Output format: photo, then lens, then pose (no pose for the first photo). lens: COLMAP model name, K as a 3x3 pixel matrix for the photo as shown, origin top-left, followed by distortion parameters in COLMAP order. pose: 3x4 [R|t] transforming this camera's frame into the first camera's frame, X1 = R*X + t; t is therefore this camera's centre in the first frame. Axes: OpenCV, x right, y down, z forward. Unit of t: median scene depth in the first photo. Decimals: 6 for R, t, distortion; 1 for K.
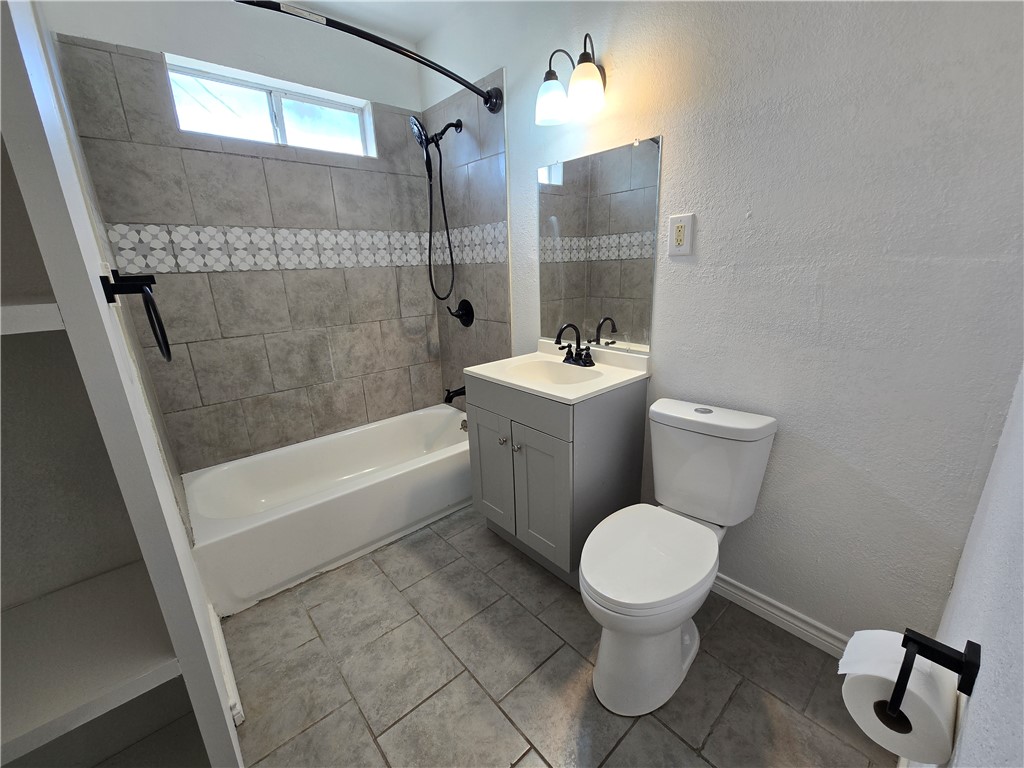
lens RADIAL K [[413.8, 0, 513.6], [0, 413.8, 384.4], [0, 0, 1]] dist [0.004880, -0.000075]
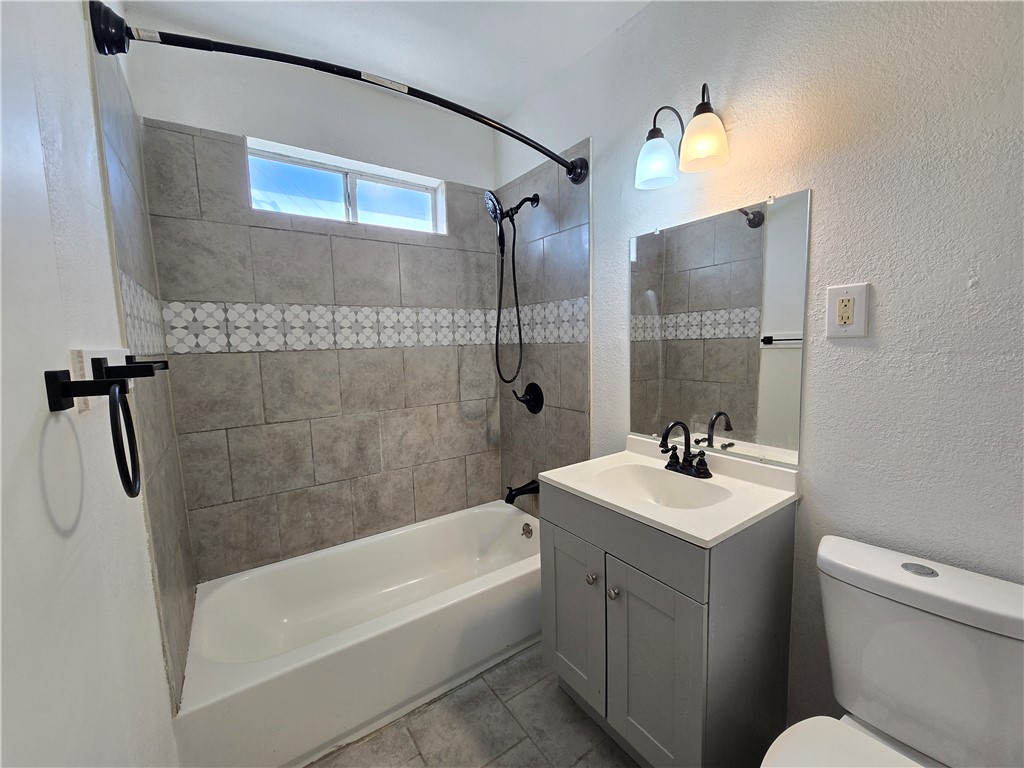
lens RADIAL K [[413.8, 0, 512.5], [0, 413.8, 385.9], [0, 0, 1]] dist [0.004880, -0.000075]
pose [[0.992978, 0.018945, -0.116771, -0.074678], [-0.038763, 0.984705, -0.169865, -0.061180], [0.111767, 0.173199, 0.978525, 0.177104]]
